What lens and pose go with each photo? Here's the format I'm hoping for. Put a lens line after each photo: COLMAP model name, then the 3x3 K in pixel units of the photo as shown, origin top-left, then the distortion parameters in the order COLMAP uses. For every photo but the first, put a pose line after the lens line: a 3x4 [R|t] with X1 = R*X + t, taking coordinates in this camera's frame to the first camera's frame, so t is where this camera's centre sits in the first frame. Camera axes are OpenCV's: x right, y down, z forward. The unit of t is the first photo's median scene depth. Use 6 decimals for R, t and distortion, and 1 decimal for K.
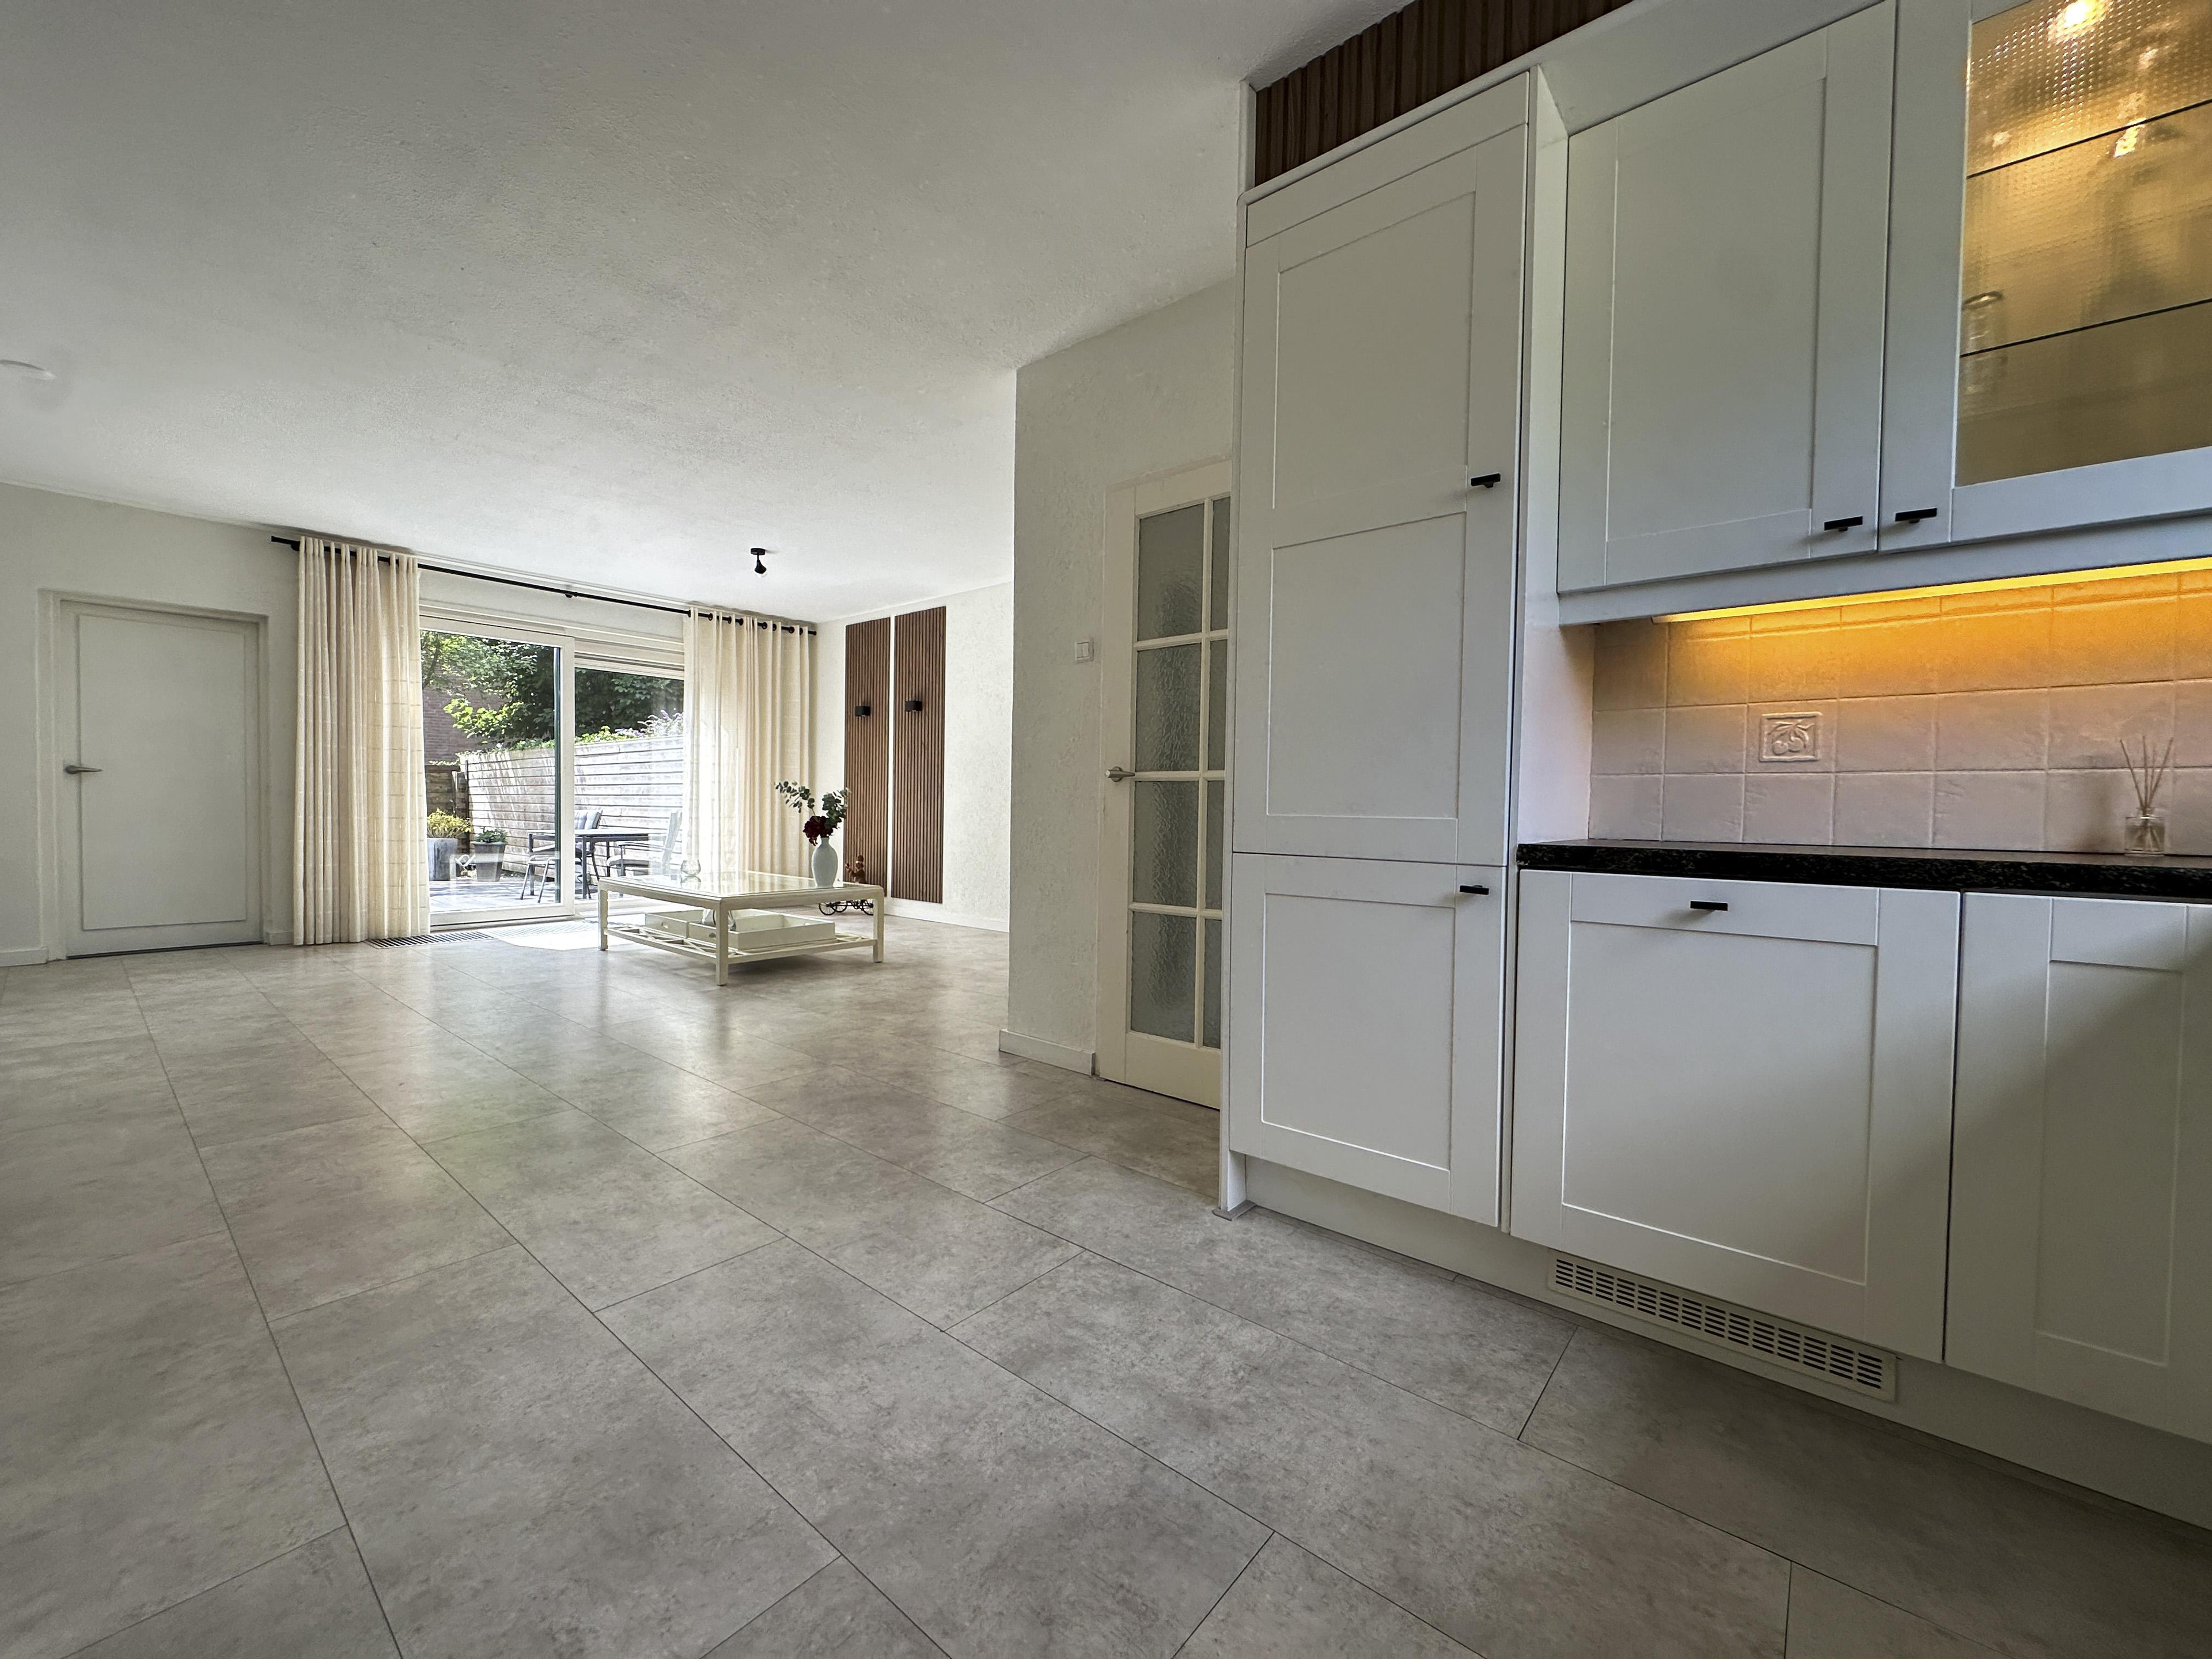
lens RADIAL K [[885.6, 0, 1102.7], [0, 885.6, 829.6], [0, 0, 1]] dist [-0.003966, 0.000809]
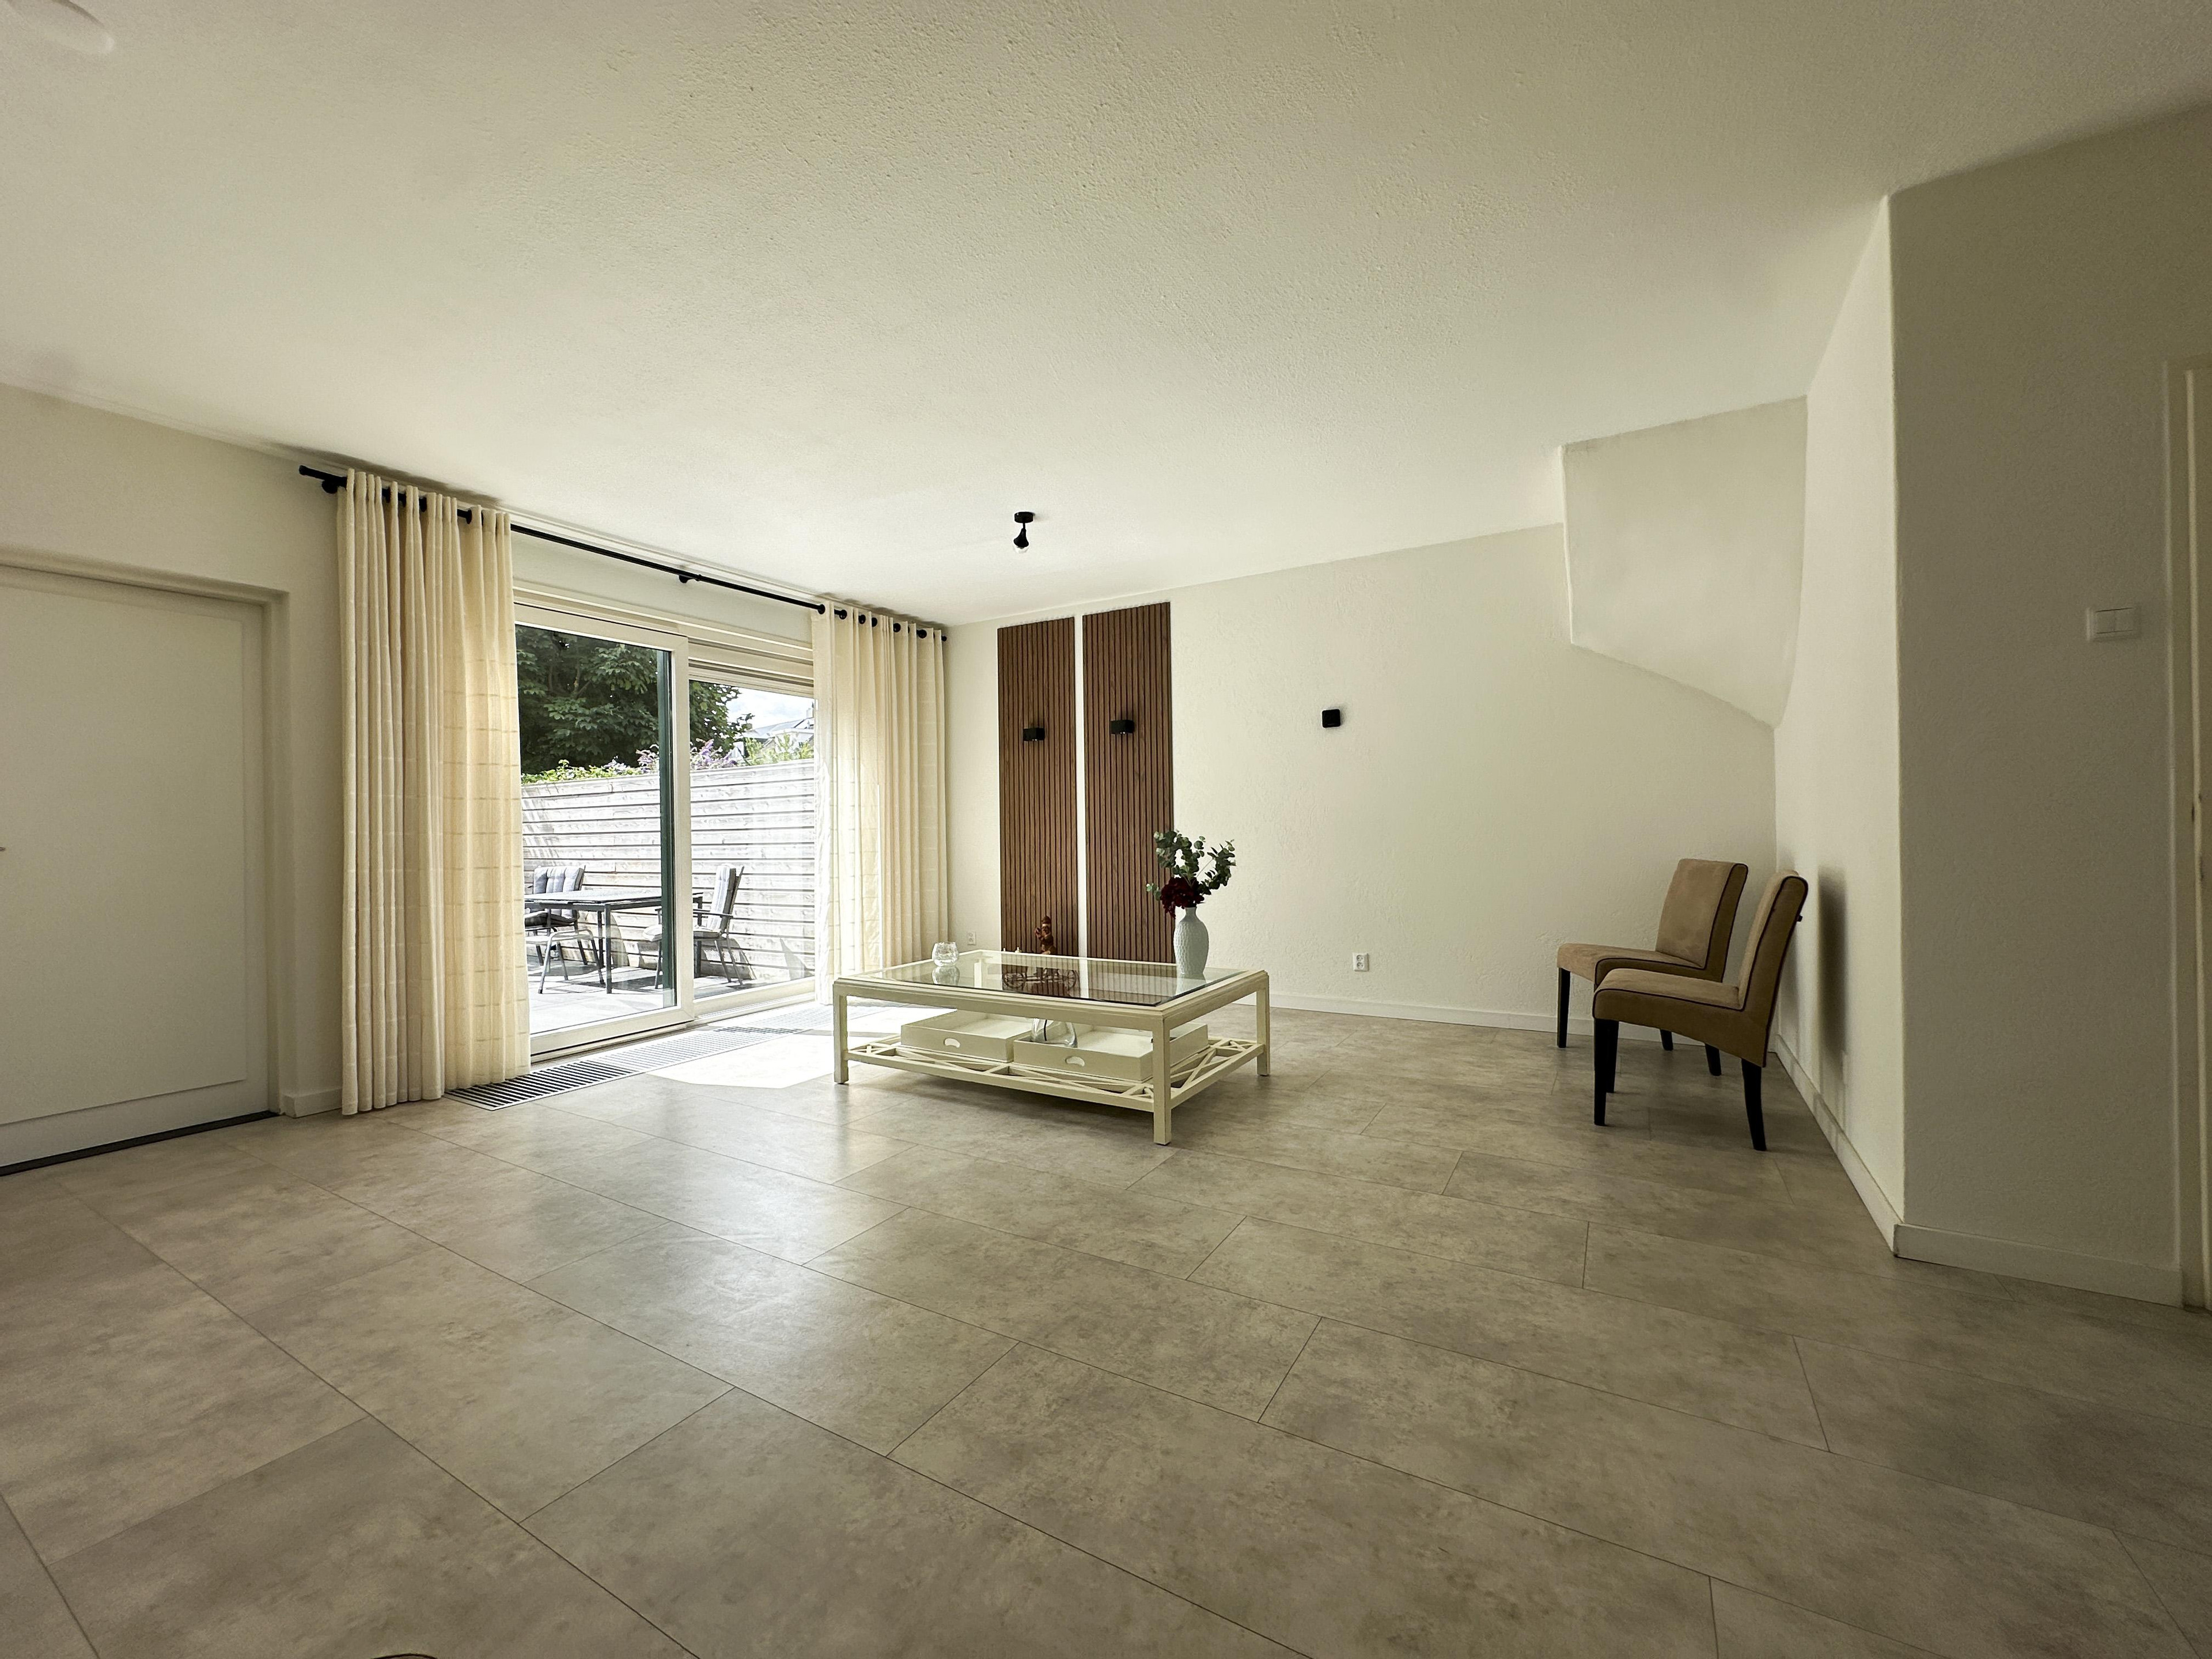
lens RADIAL K [[885.6, 0, 1102.7], [0, 885.6, 829.6], [0, 0, 1]] dist [-0.003966, 0.000809]
pose [[0.986246, -0.031252, 0.162300, -0.461373], [0.035671, 0.999066, -0.024381, -0.036134], [-0.161386, 0.029835, 0.986440, 0.277643]]
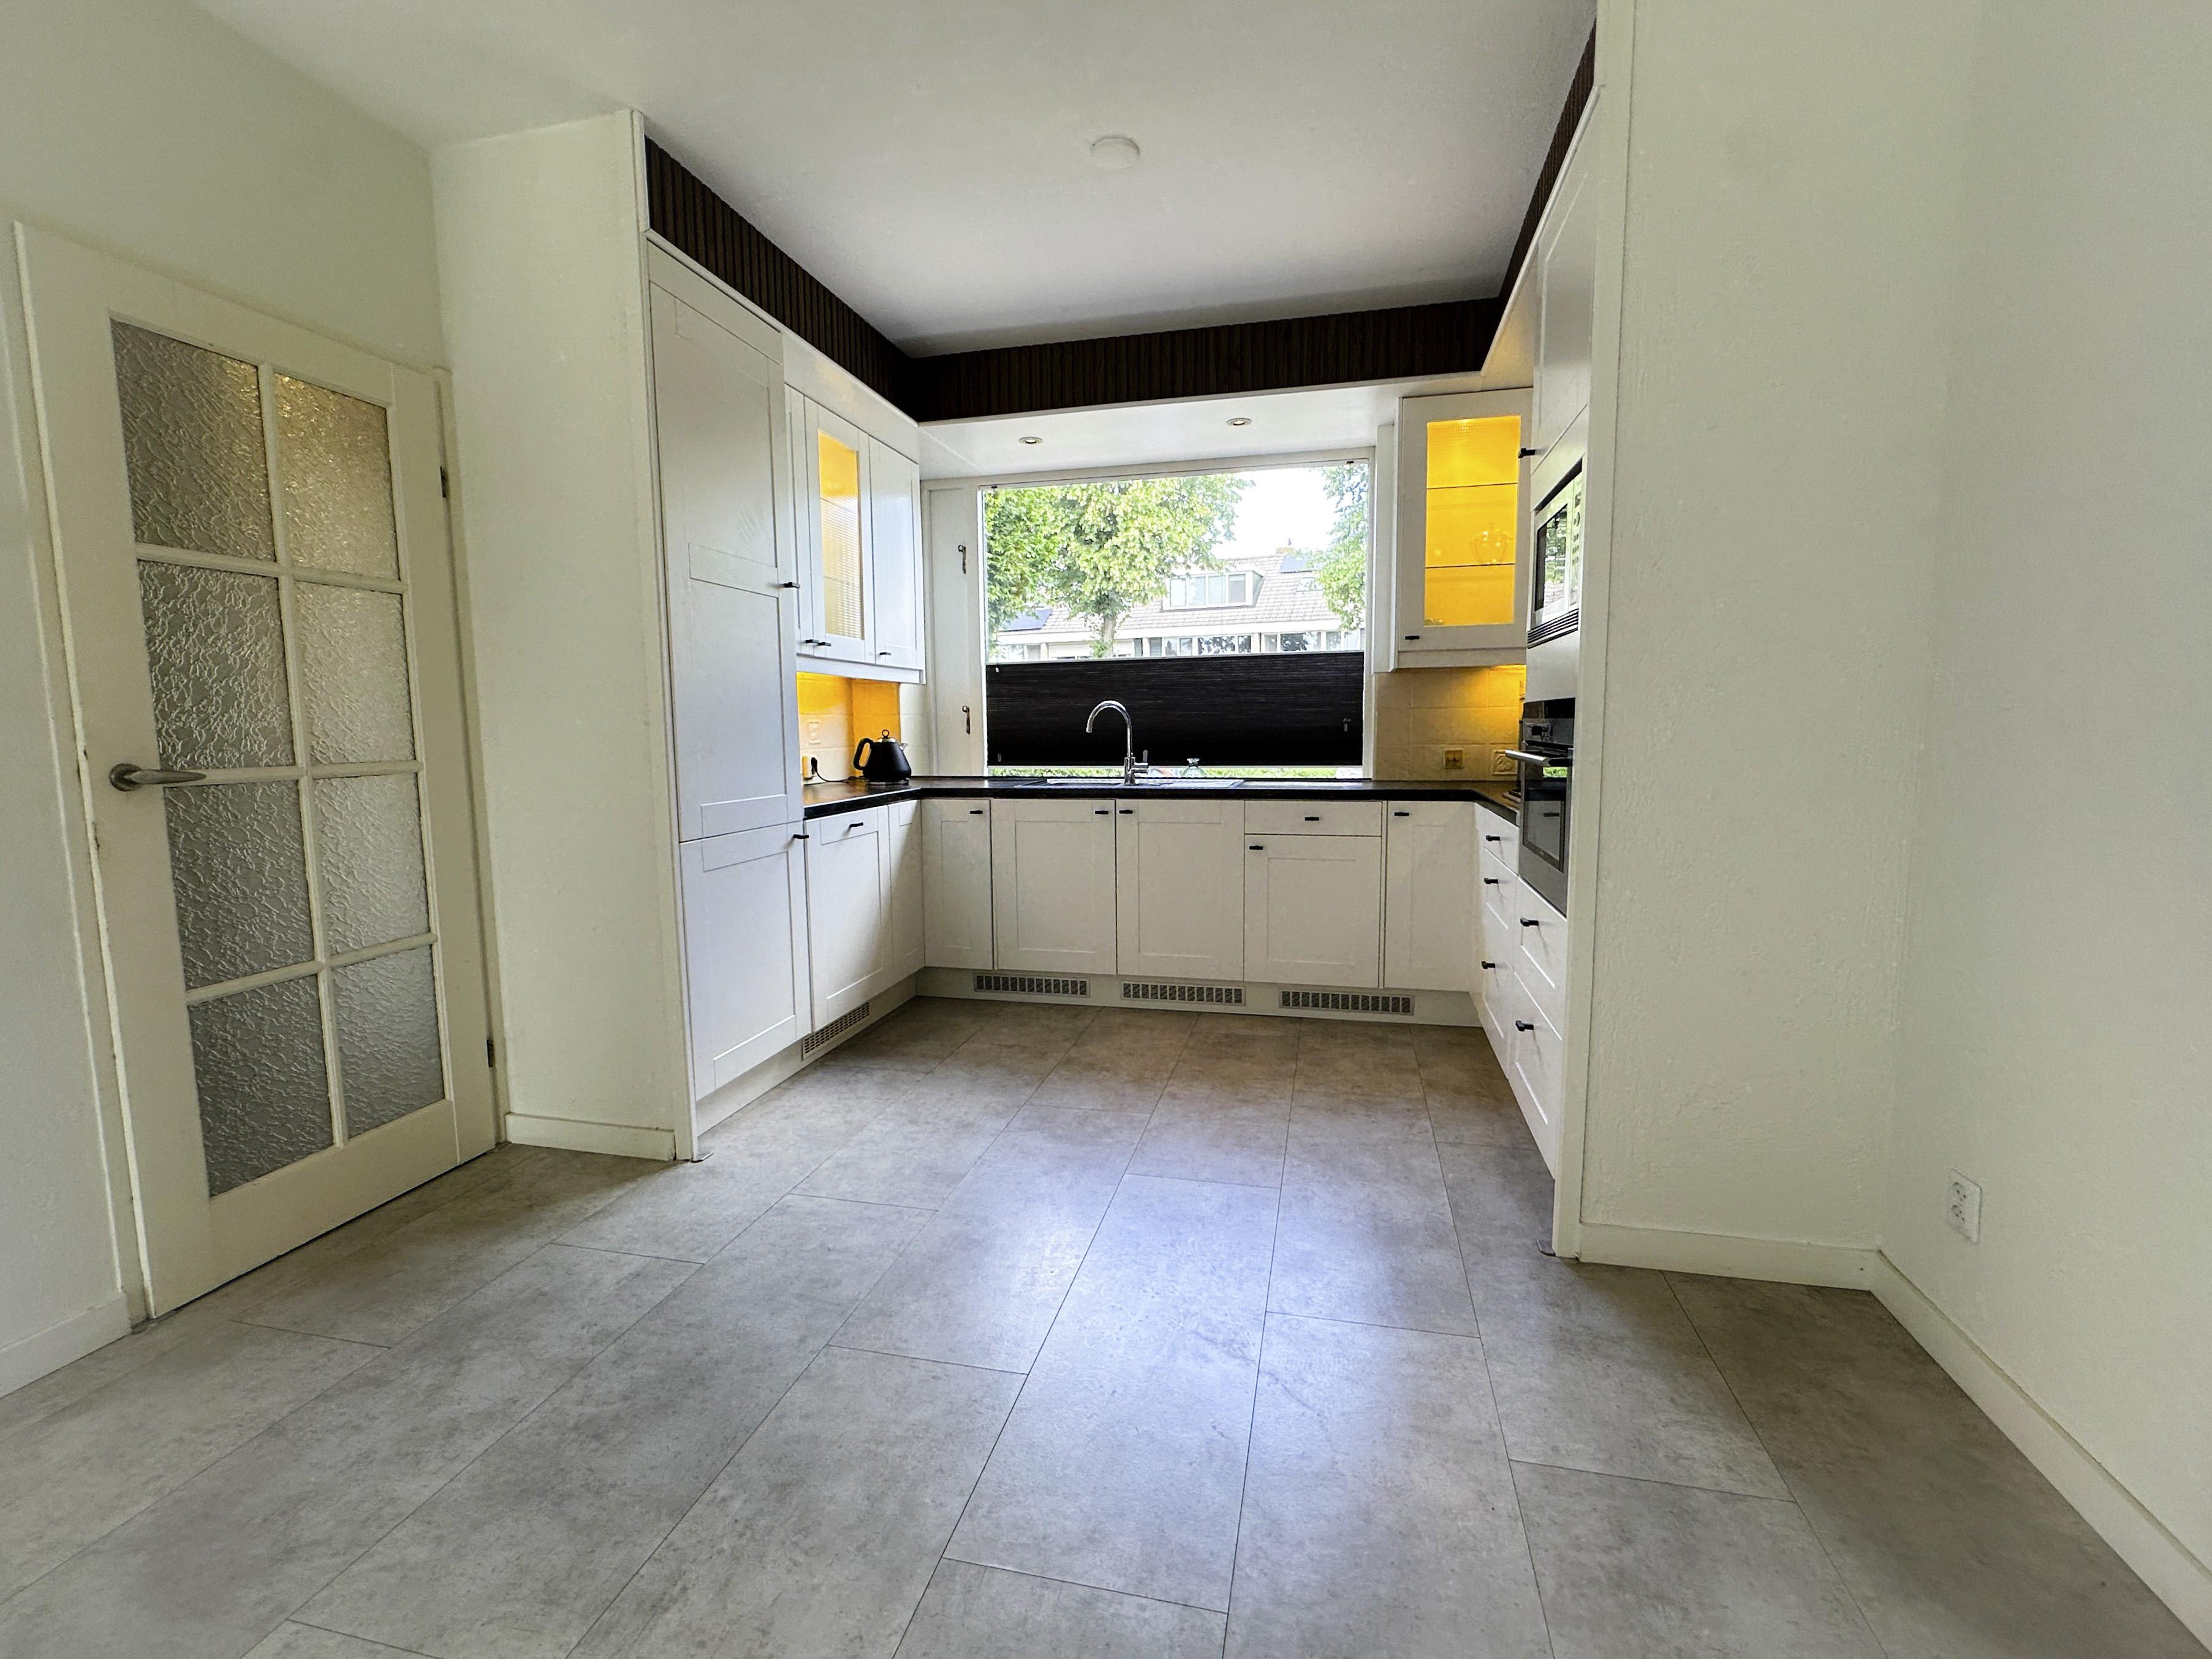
lens RADIAL K [[983.2, 0, 1106.0], [0, 983.2, 829.5], [0, 0, 1]] dist [-0.001004, 0.000119]
pose [[-0.450030, -0.105451, 0.886765, -0.430252], [0.027276, 0.990917, 0.131679, -0.050310], [-0.892597, 0.083447, -0.443066, 0.387352]]
